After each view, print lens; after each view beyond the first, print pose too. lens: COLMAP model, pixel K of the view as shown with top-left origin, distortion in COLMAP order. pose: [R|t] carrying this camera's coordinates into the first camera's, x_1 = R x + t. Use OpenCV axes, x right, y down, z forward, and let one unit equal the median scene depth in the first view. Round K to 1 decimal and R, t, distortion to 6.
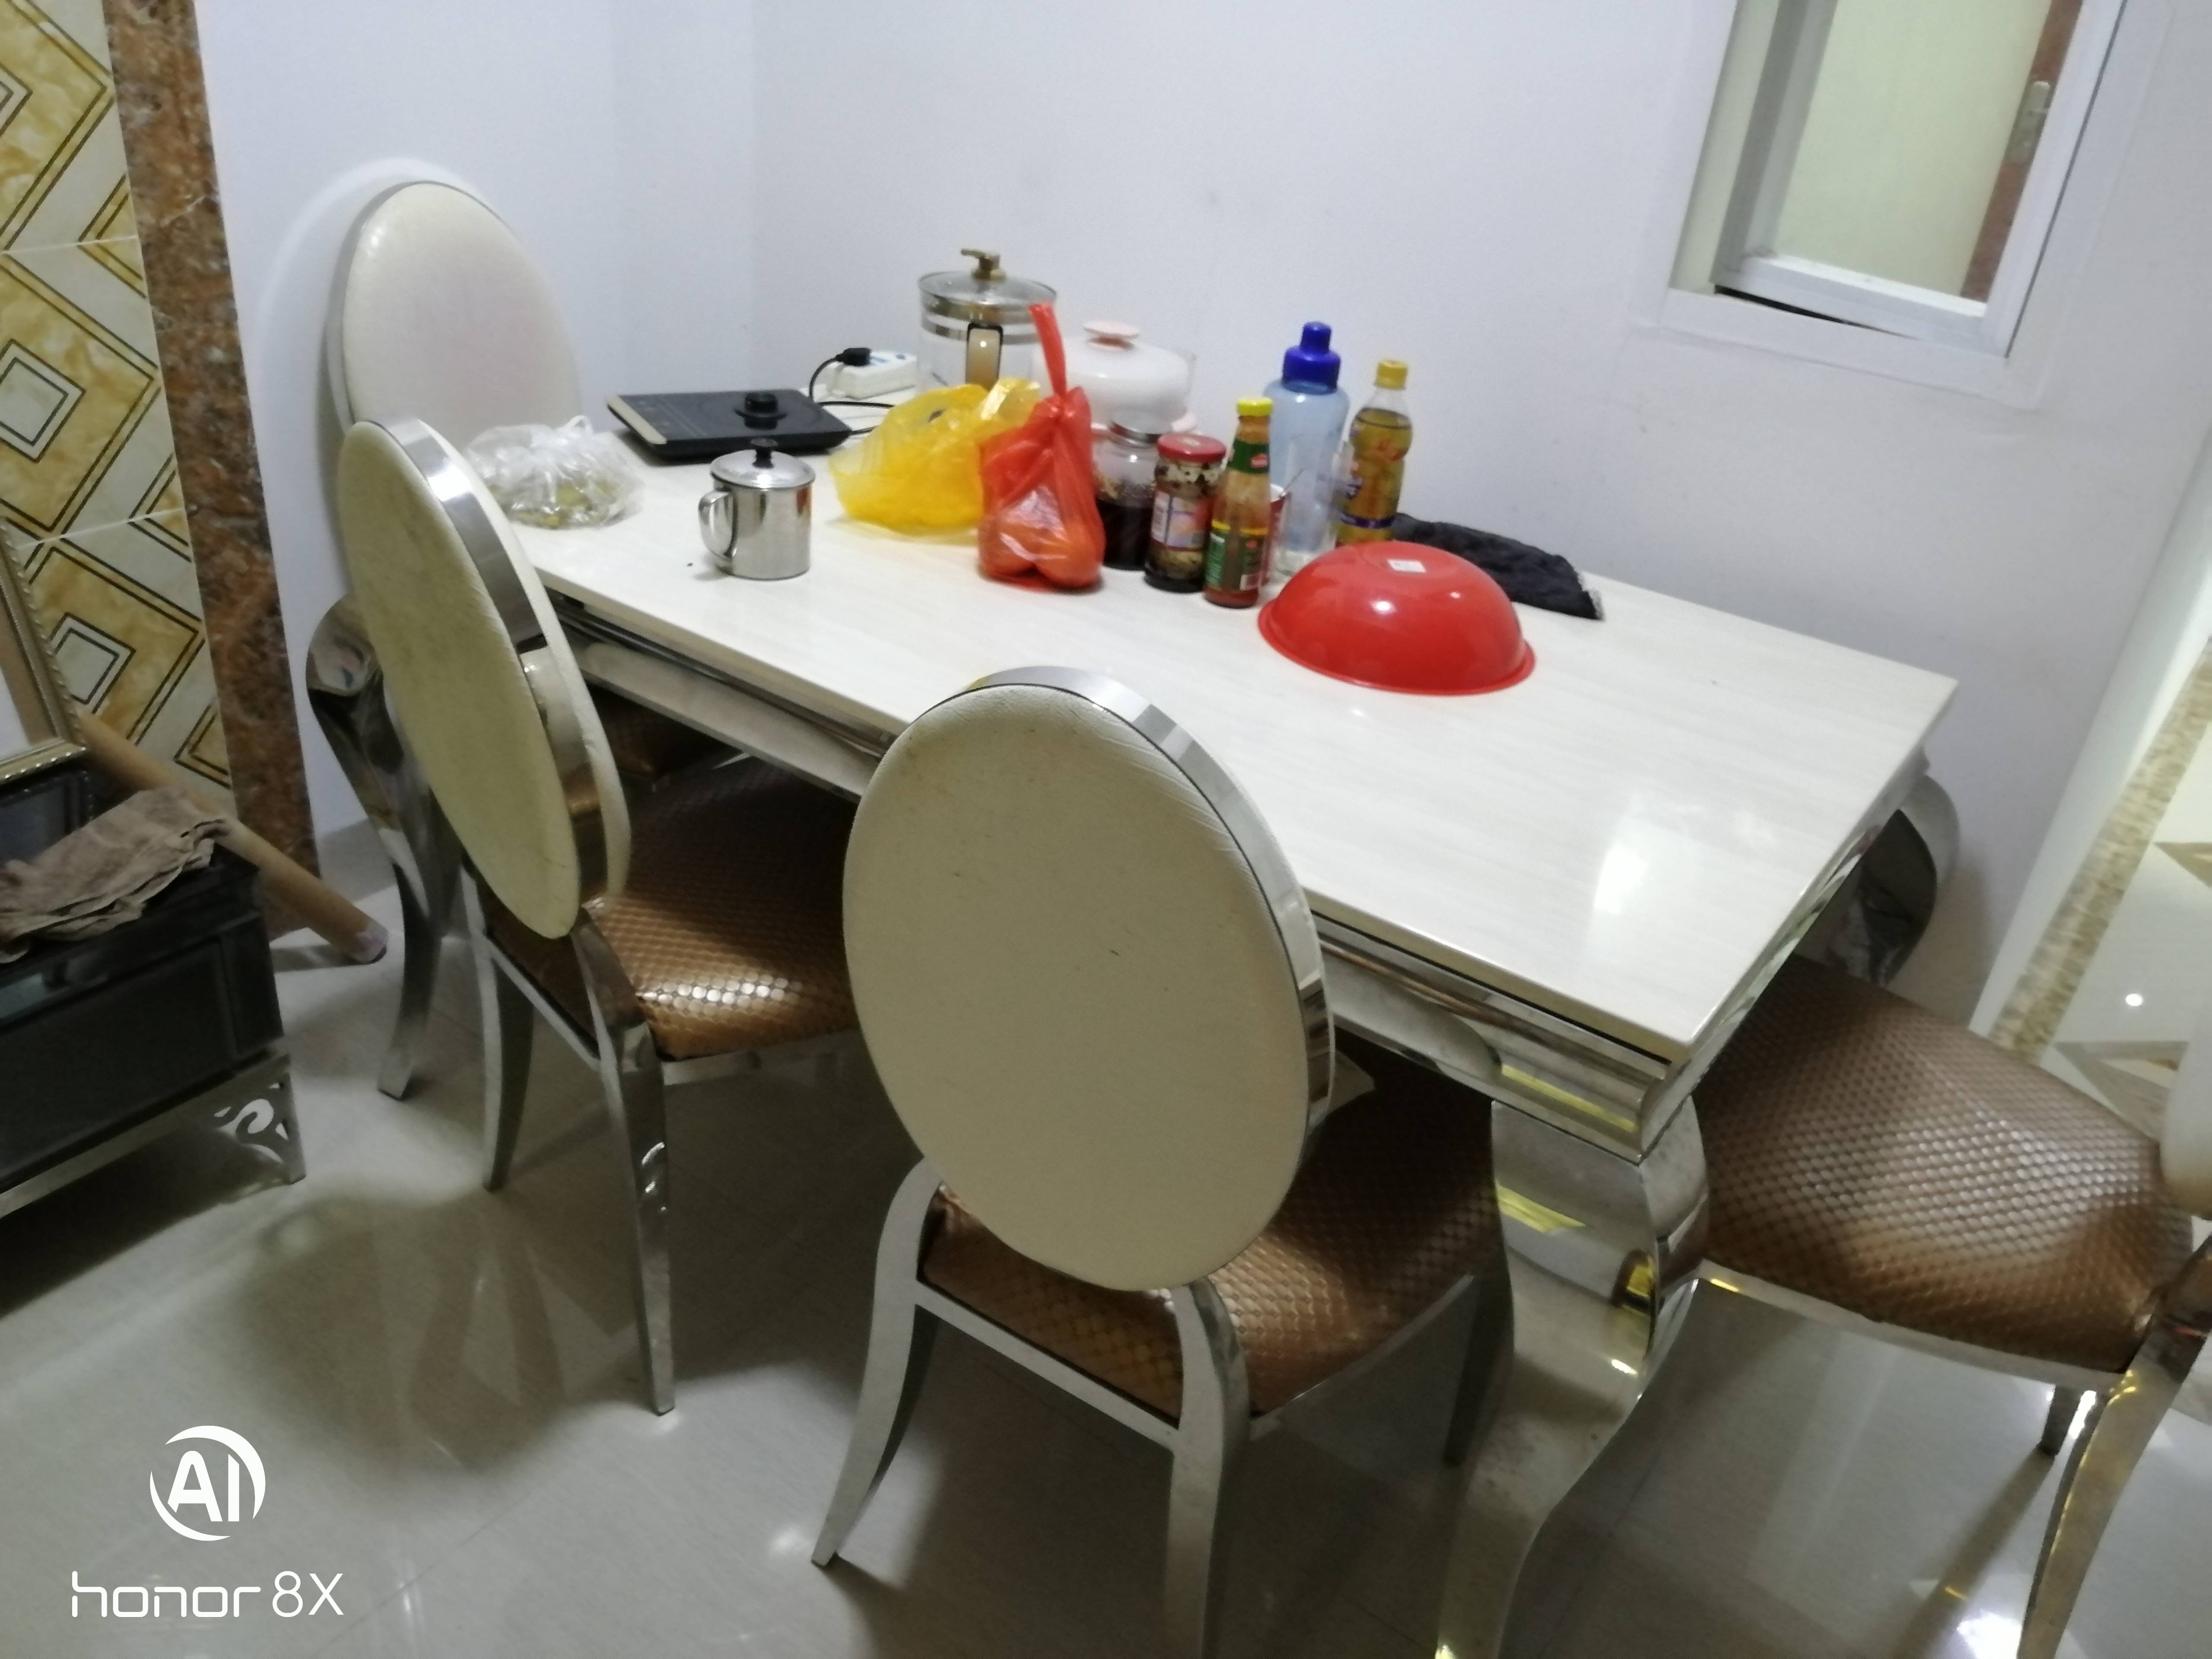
lens RADIAL K [[1737.0, 0, 1098.6], [0, 1737.0, 821.0], [0, 0, 1]] dist [0.007325, -0.019281]
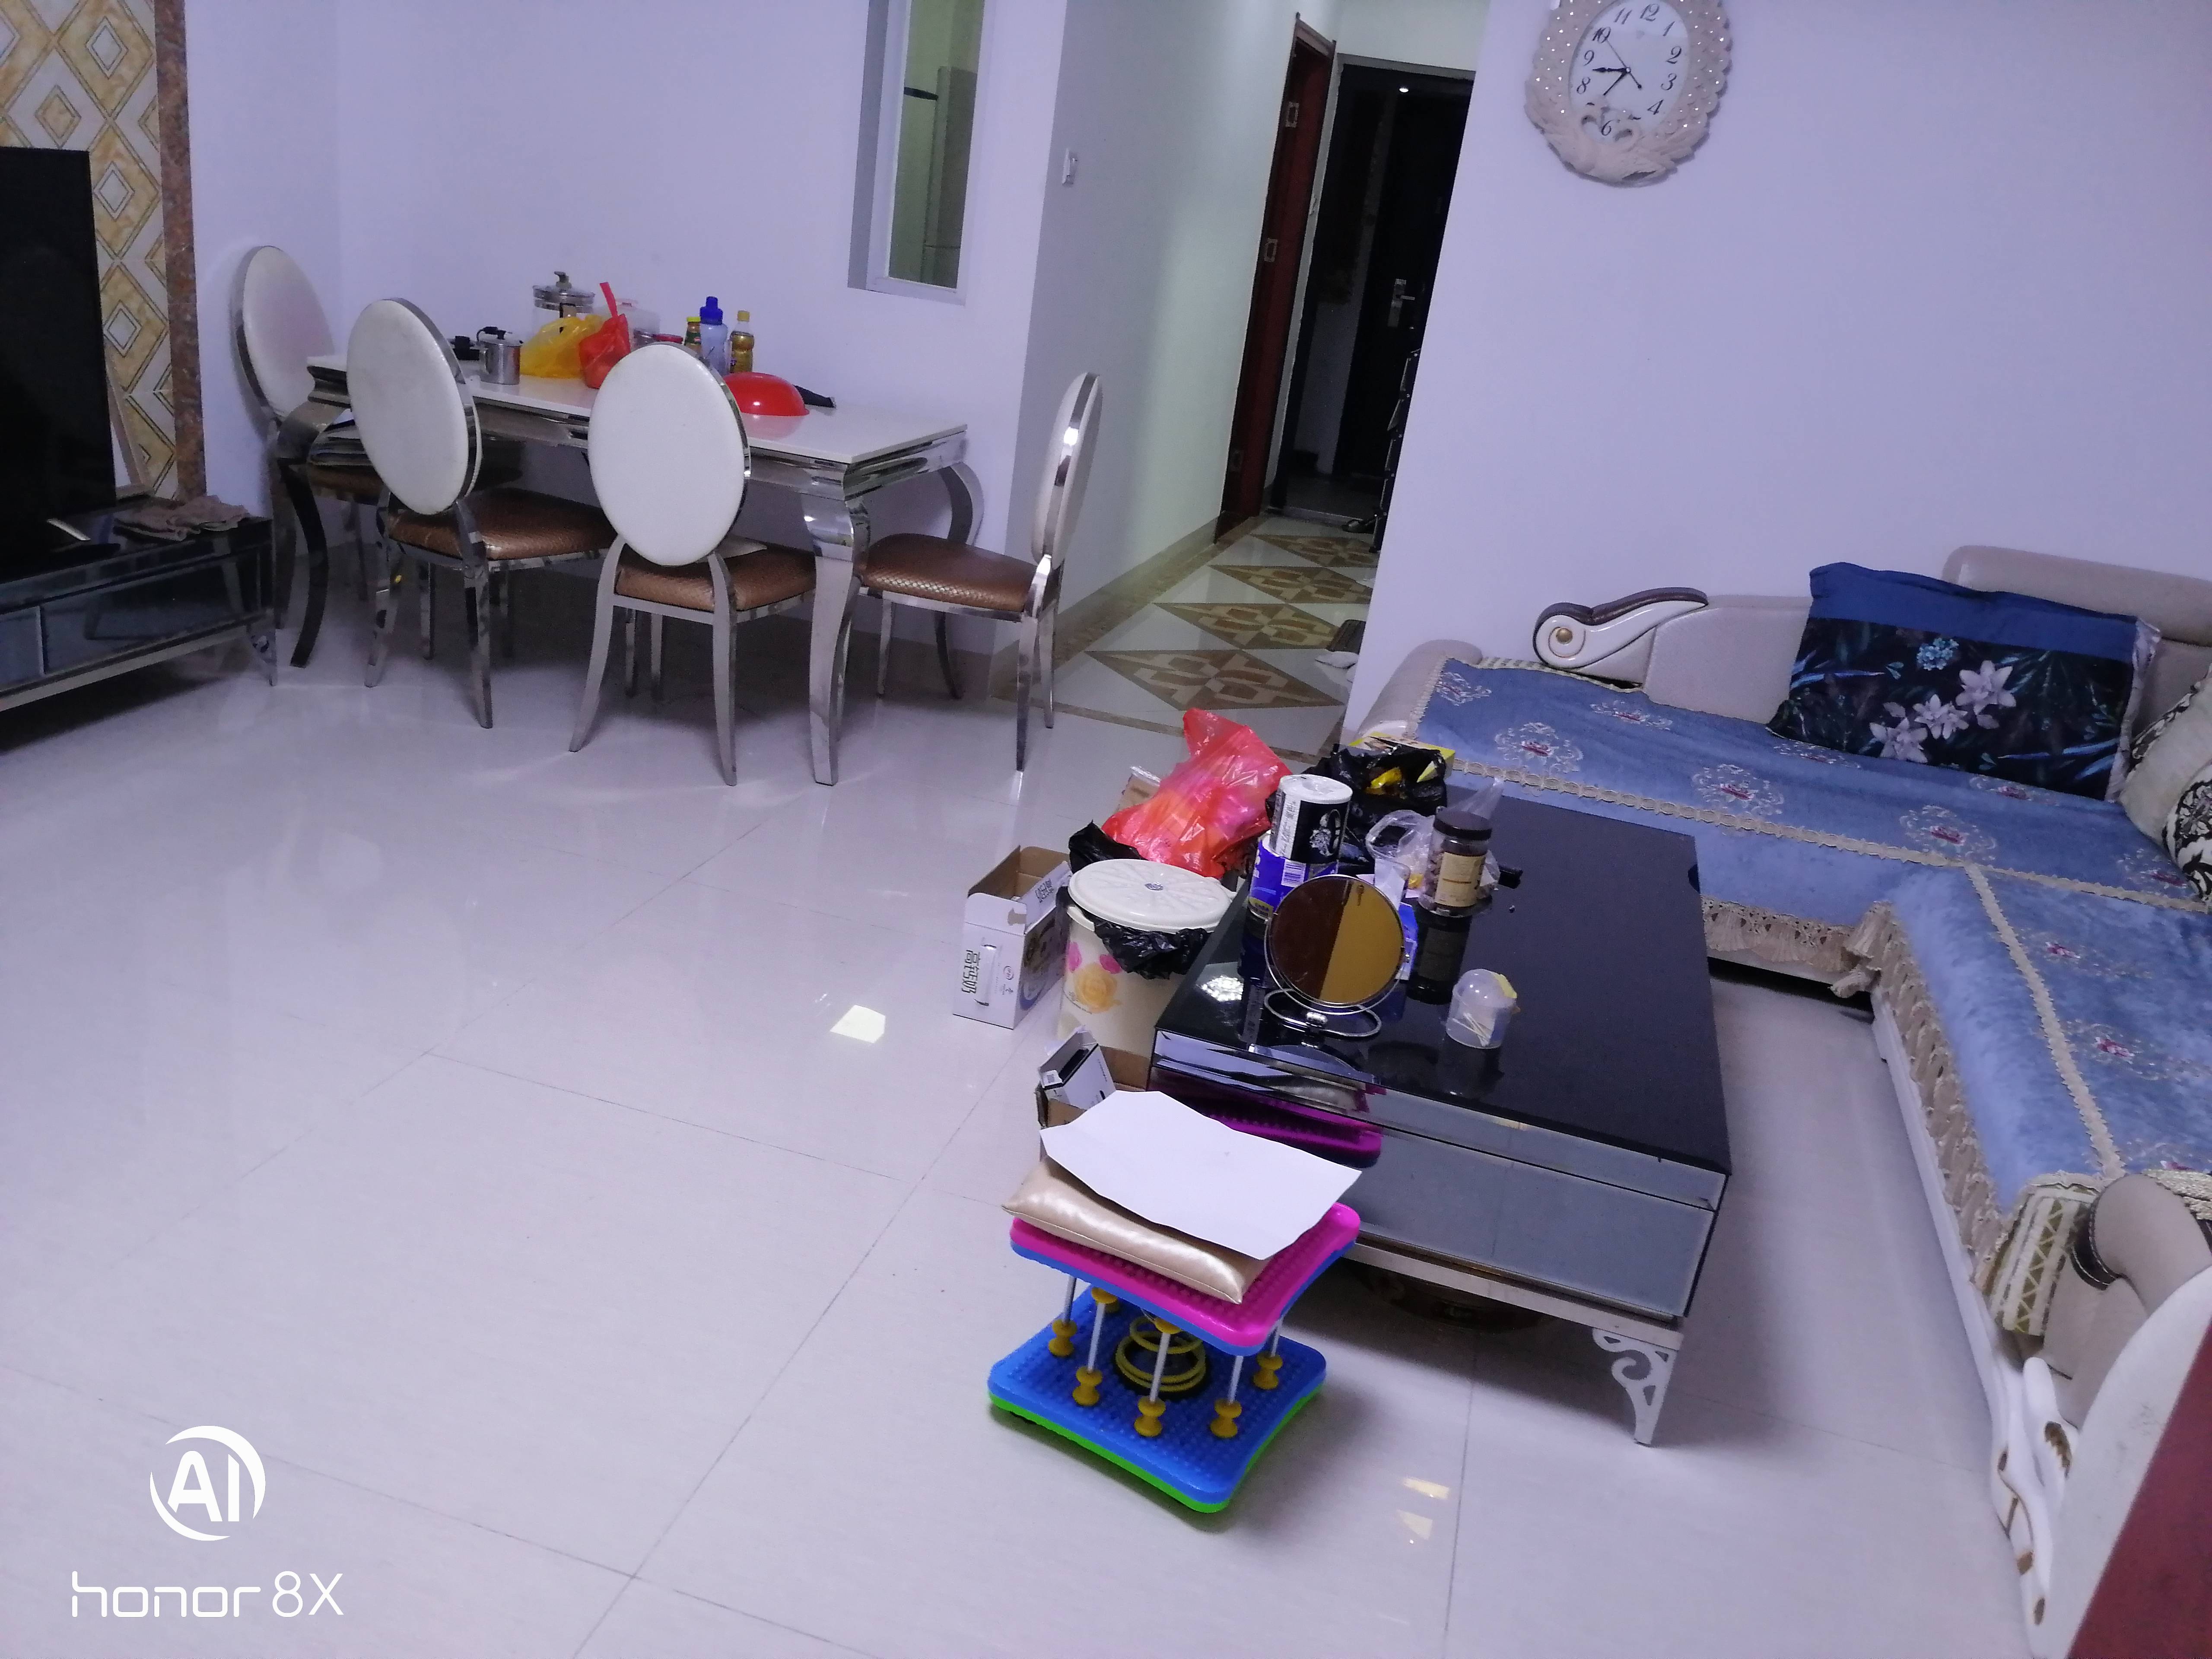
lens RADIAL K [[1737.0, 0, 1105.6], [0, 1737.0, 825.5], [0, 0, 1]] dist [0.007325, -0.019281]
pose [[0.930995, -0.096266, 0.352108, -0.295532], [0.132984, 0.987756, -0.081565, 0.732492], [-0.339945, 0.122762, 0.932398, -1.412597]]
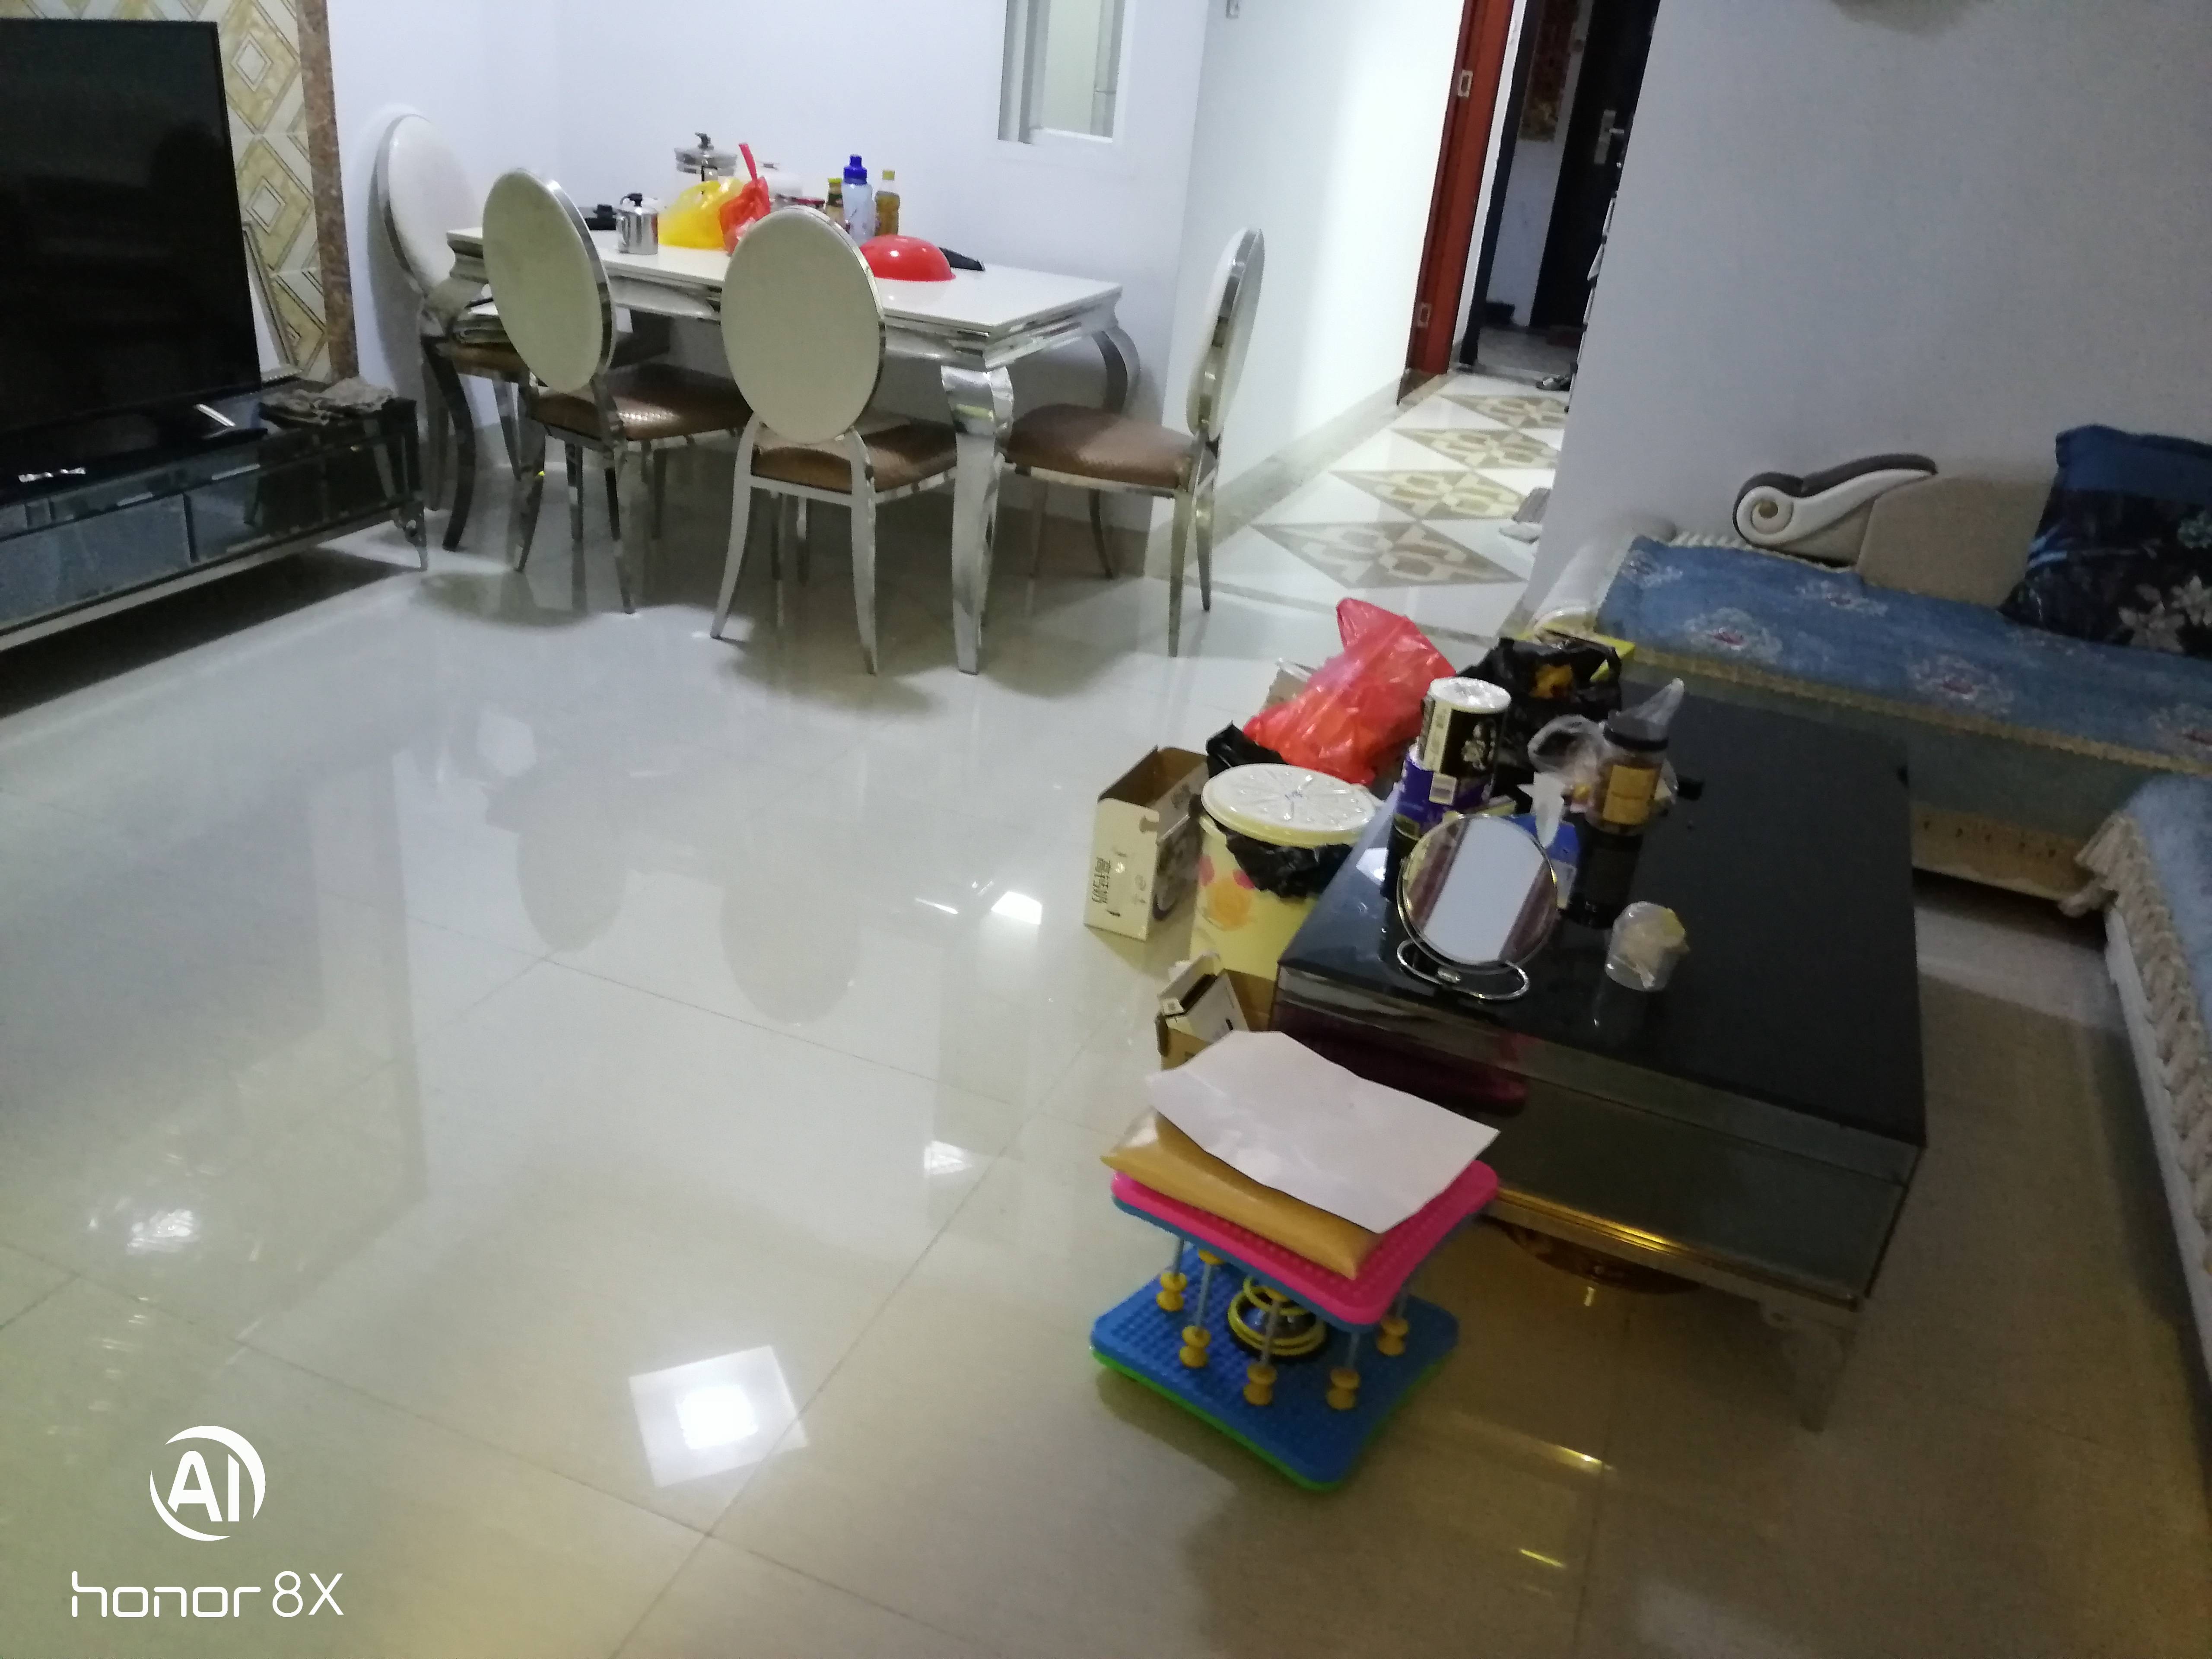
lens RADIAL K [[1737.0, 0, 1101.8], [0, 1737.0, 826.4], [0, 0, 1]] dist [0.007325, -0.019281]
pose [[0.964902, -0.111011, 0.237992, -0.214655], [0.118280, 0.992844, -0.016435, 0.695500], [-0.234465, 0.044008, 0.971128, -1.336563]]
